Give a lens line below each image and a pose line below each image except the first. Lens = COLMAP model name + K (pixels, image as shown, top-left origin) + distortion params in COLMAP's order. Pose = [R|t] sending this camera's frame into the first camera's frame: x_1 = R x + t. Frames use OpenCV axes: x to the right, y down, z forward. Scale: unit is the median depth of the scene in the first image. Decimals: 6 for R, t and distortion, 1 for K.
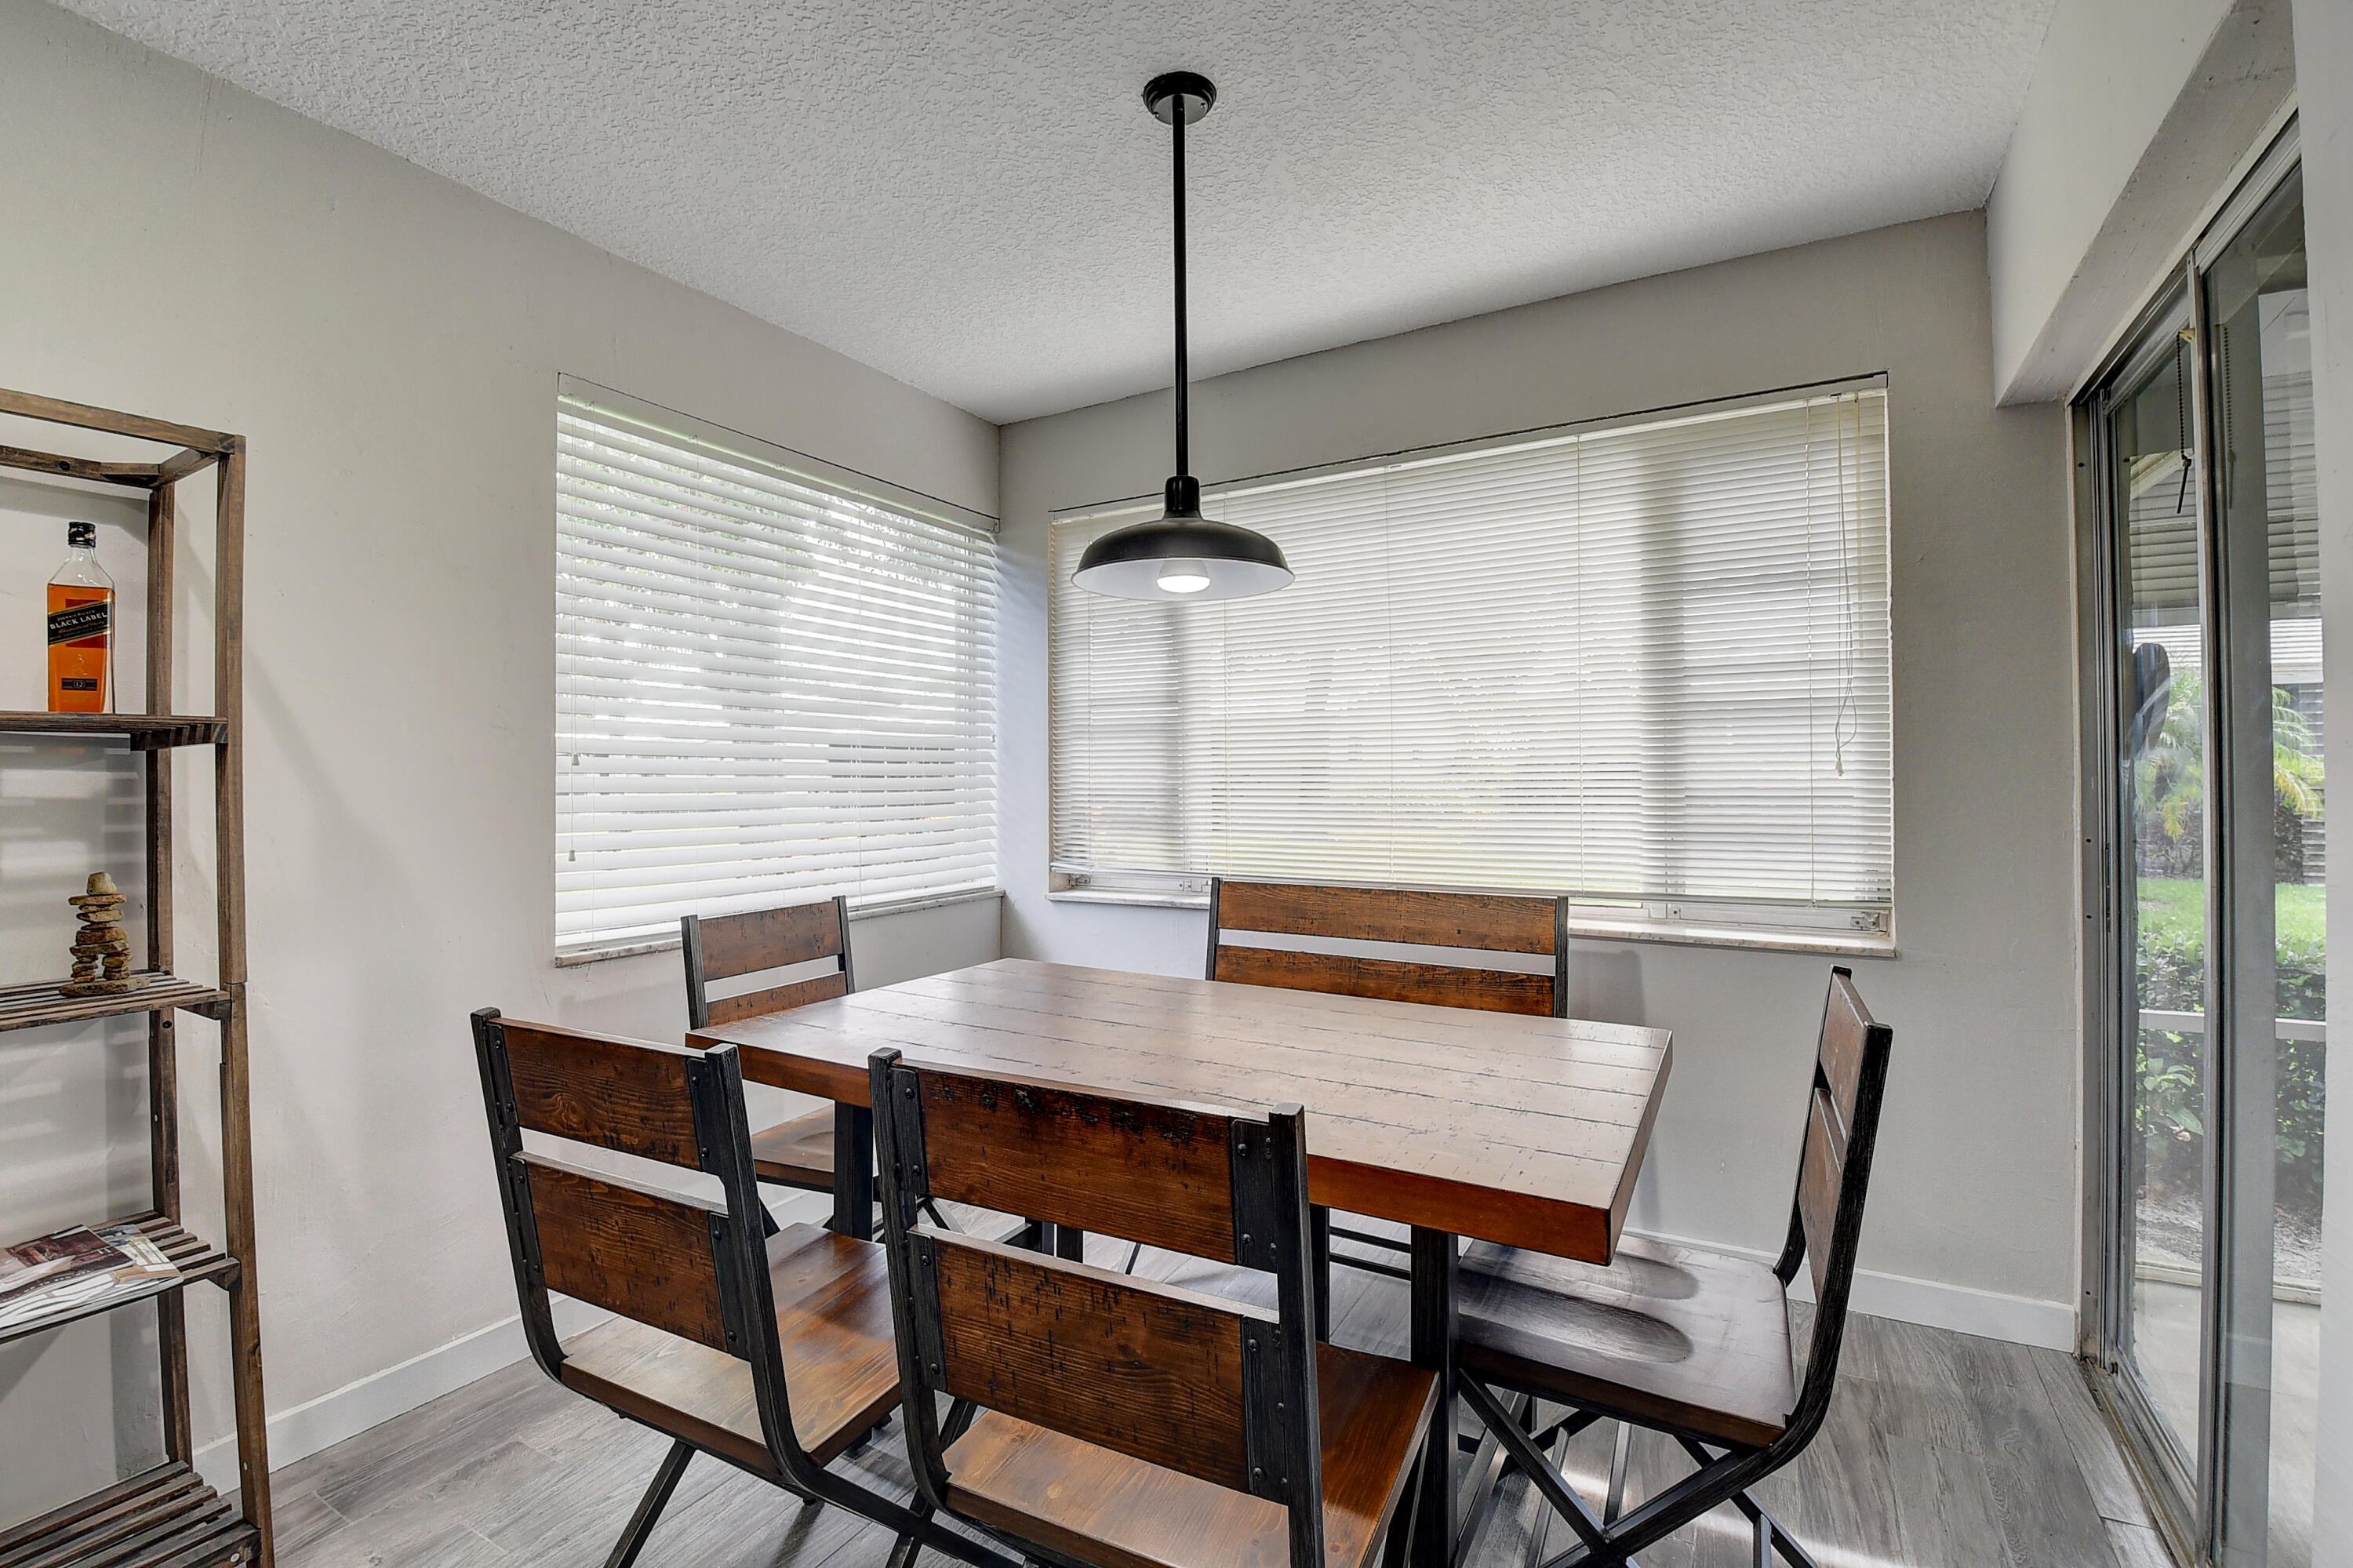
lens RADIAL K [[1053.7, 0, 1156.3], [0, 1053.7, 761.4], [0, 0, 1]] dist [0.003523, -0.020555]
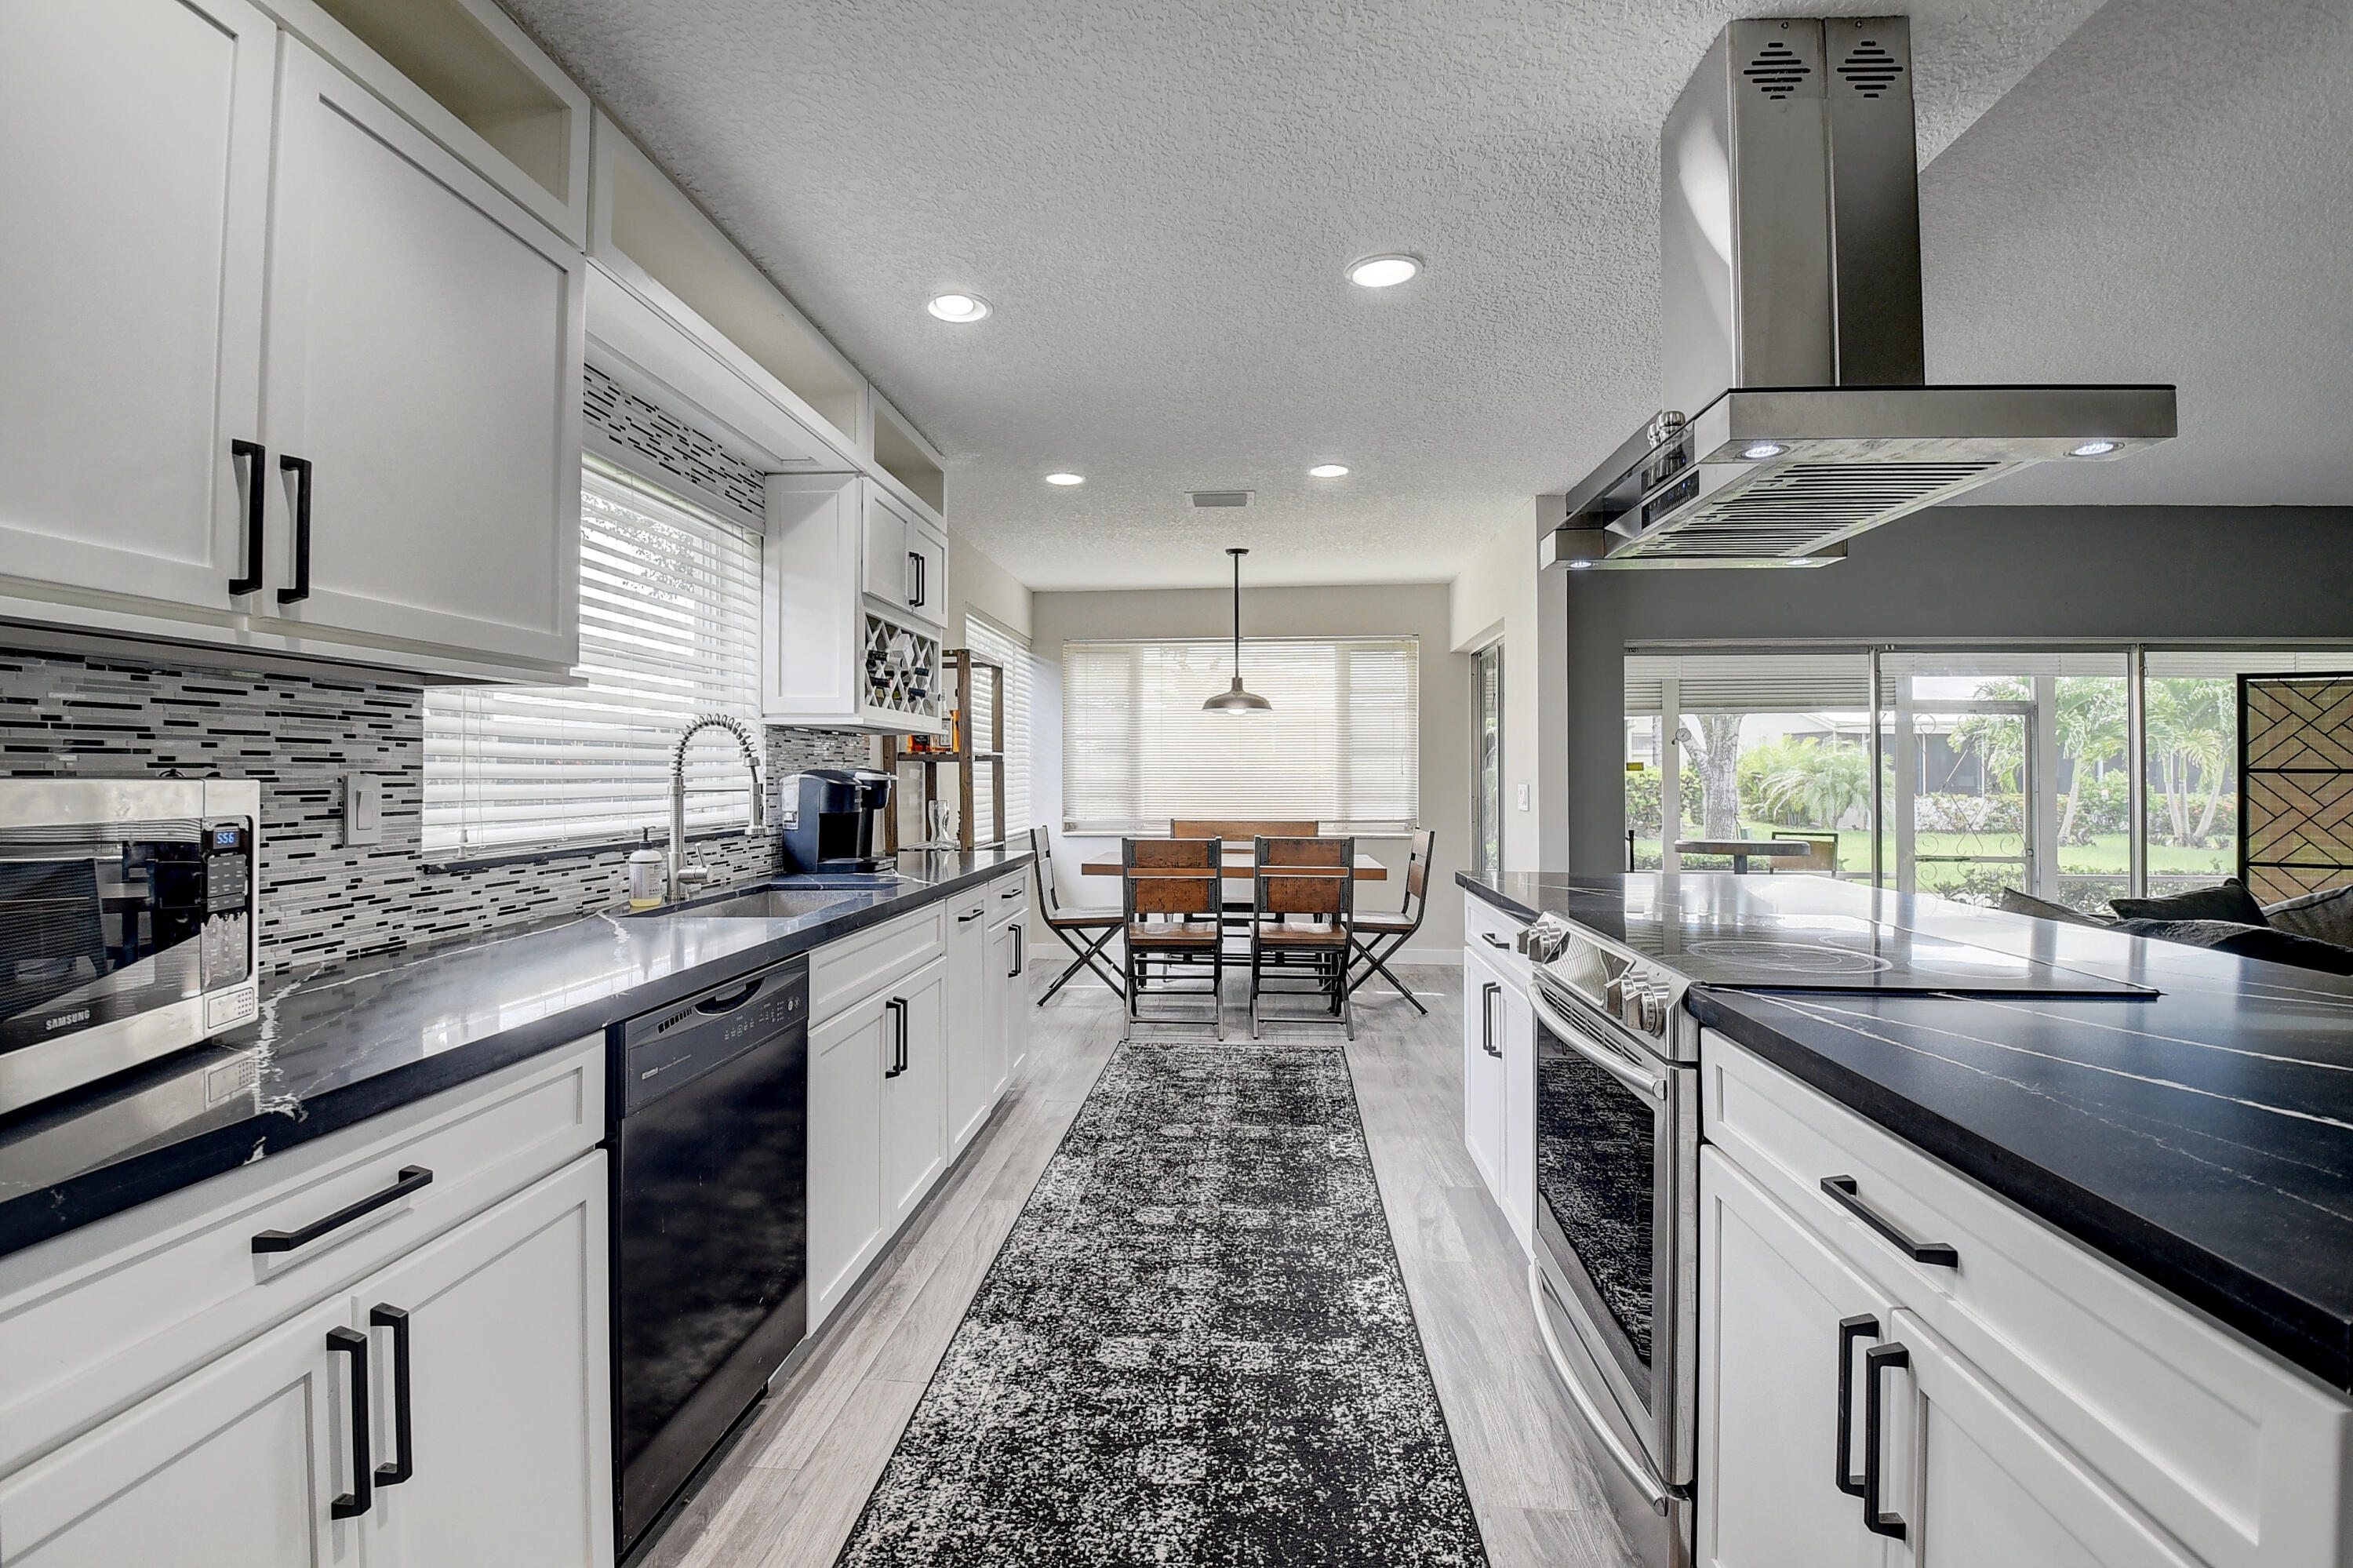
lens RADIAL K [[1055.1, 0, 1161.5], [0, 1055.1, 760.6], [0, 0, 1]] dist [0.003792, -0.020496]
pose [[0.907245, 0.012409, 0.420421, -1.602054], [-0.012774, 0.999917, -0.001948, -0.018930], [-0.420410, -0.003603, 0.907327, -1.851838]]
